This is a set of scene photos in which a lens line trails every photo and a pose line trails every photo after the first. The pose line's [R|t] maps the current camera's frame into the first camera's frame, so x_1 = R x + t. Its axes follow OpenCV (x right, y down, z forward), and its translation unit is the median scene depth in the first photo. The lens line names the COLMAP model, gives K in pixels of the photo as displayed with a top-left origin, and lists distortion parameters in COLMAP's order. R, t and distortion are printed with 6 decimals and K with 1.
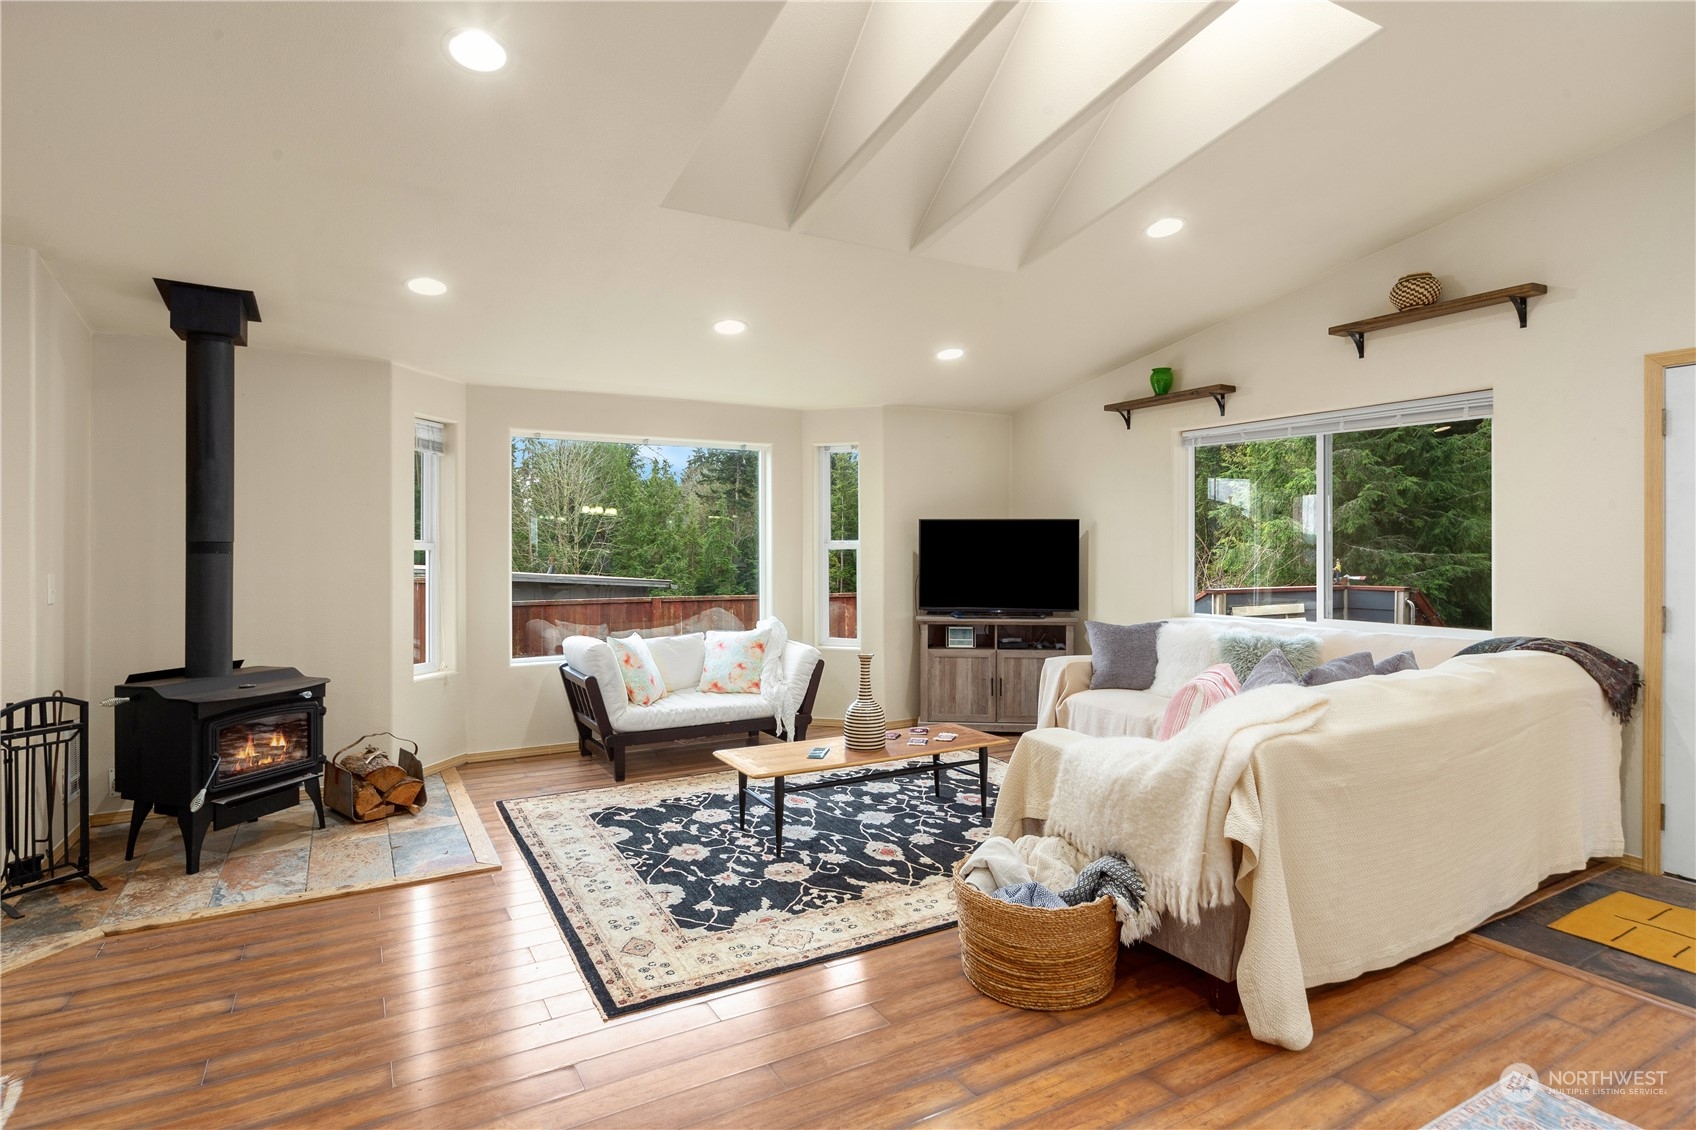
lens RADIAL K [[884.1, 0, 848.0], [0, 884.1, 565.0], [0, 0, 1]] dist [0.000772, 0.000188]
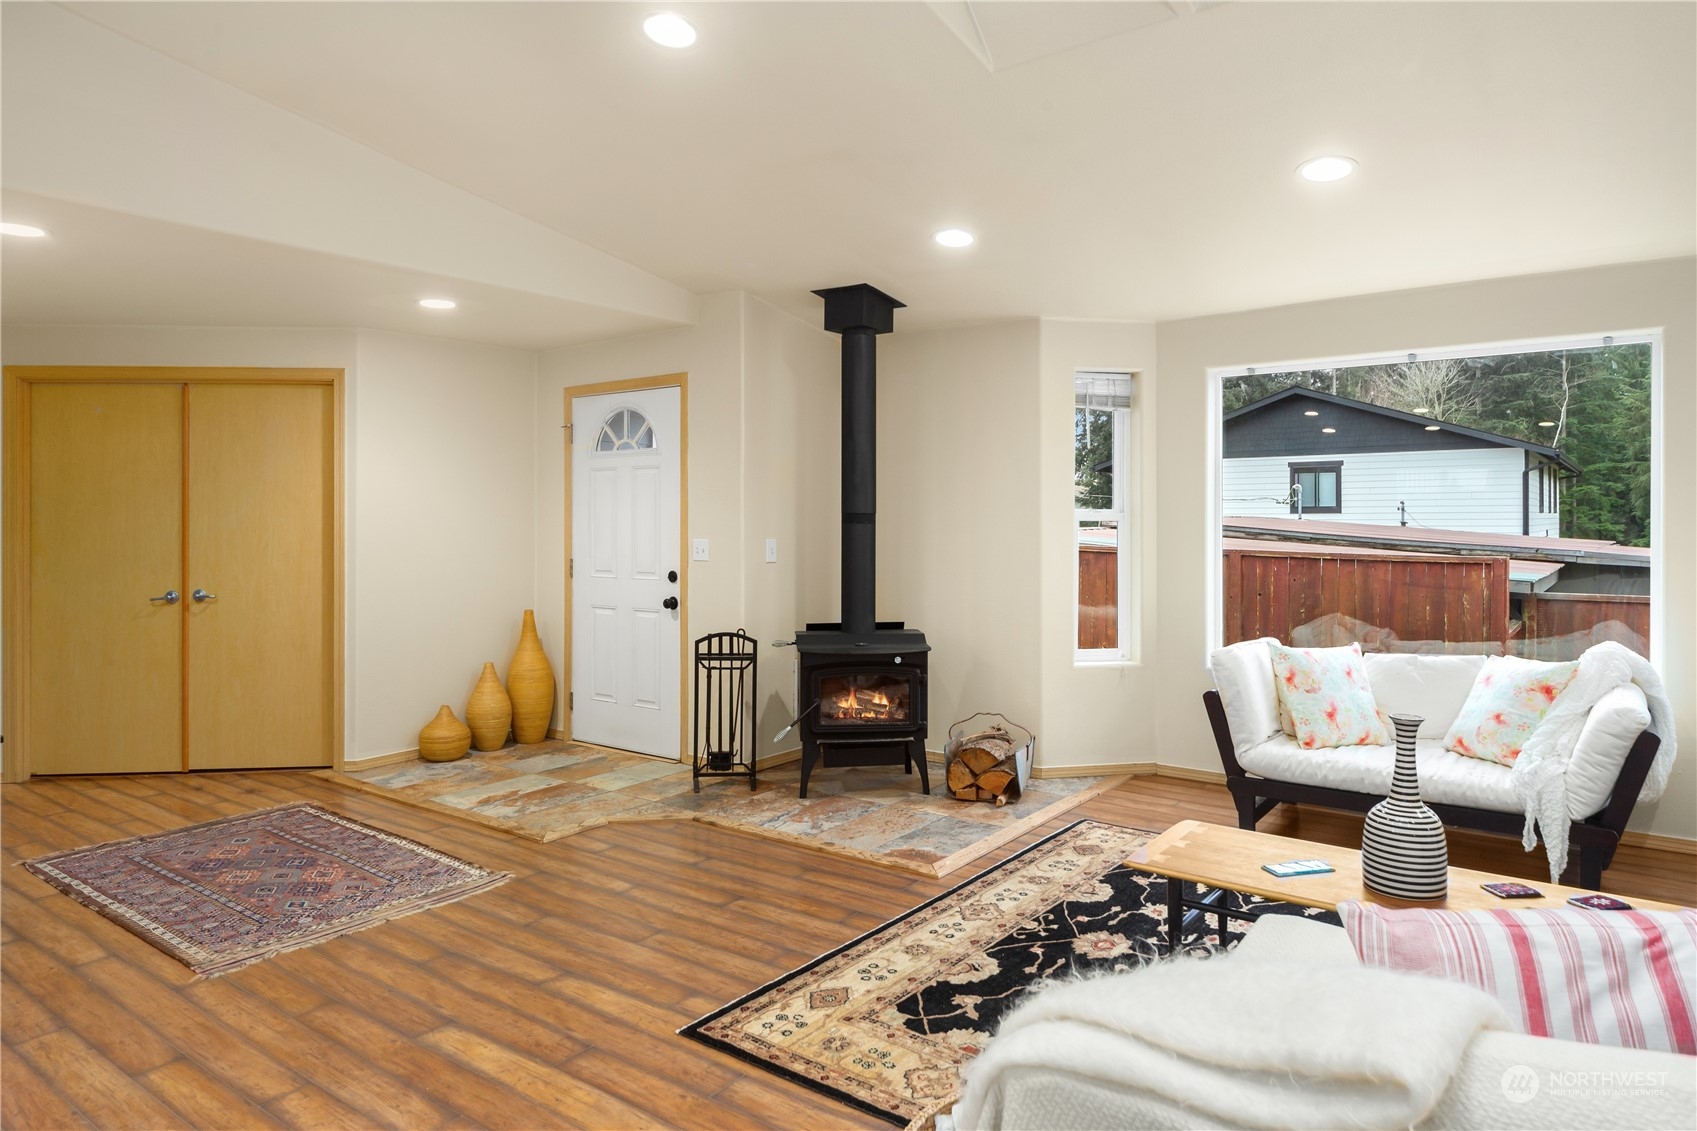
lens RADIAL K [[1051.3, 0, 849.0], [0, 1051.3, 529.8], [0, 0, 1]] dist [0.000130, 0.000395]
pose [[0.395035, 0.010978, -0.918601, 0.495185], [-0.015665, 0.999864, 0.005213, -0.012019], [0.918533, 0.012330, 0.395153, 0.449760]]
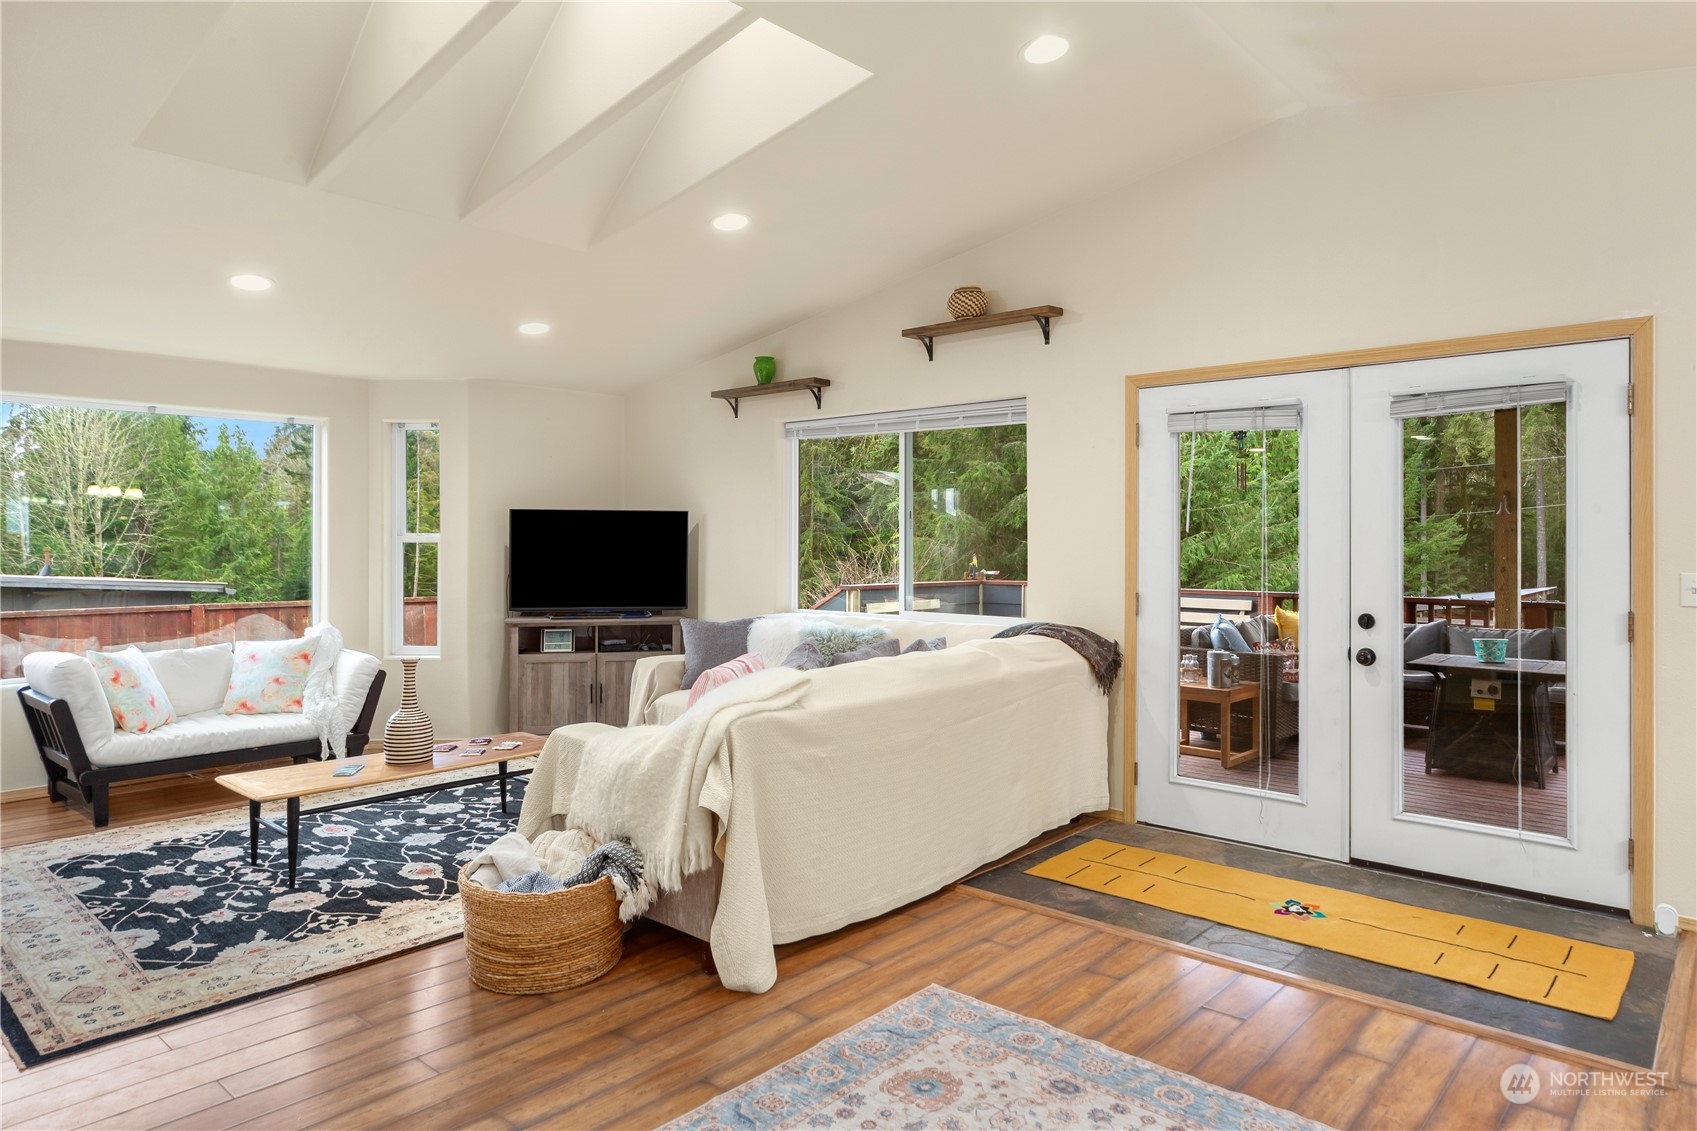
lens RADIAL K [[1045.6, 0, 851.0], [0, 1045.6, 552.3], [0, 0, 1]] dist [-0.001410, 0.001055]
pose [[0.948538, -0.000801, 0.316661, 0.114850], [0.003855, 0.999952, -0.009020, 0.003869], [-0.316639, 0.009776, 0.948496, -0.166704]]
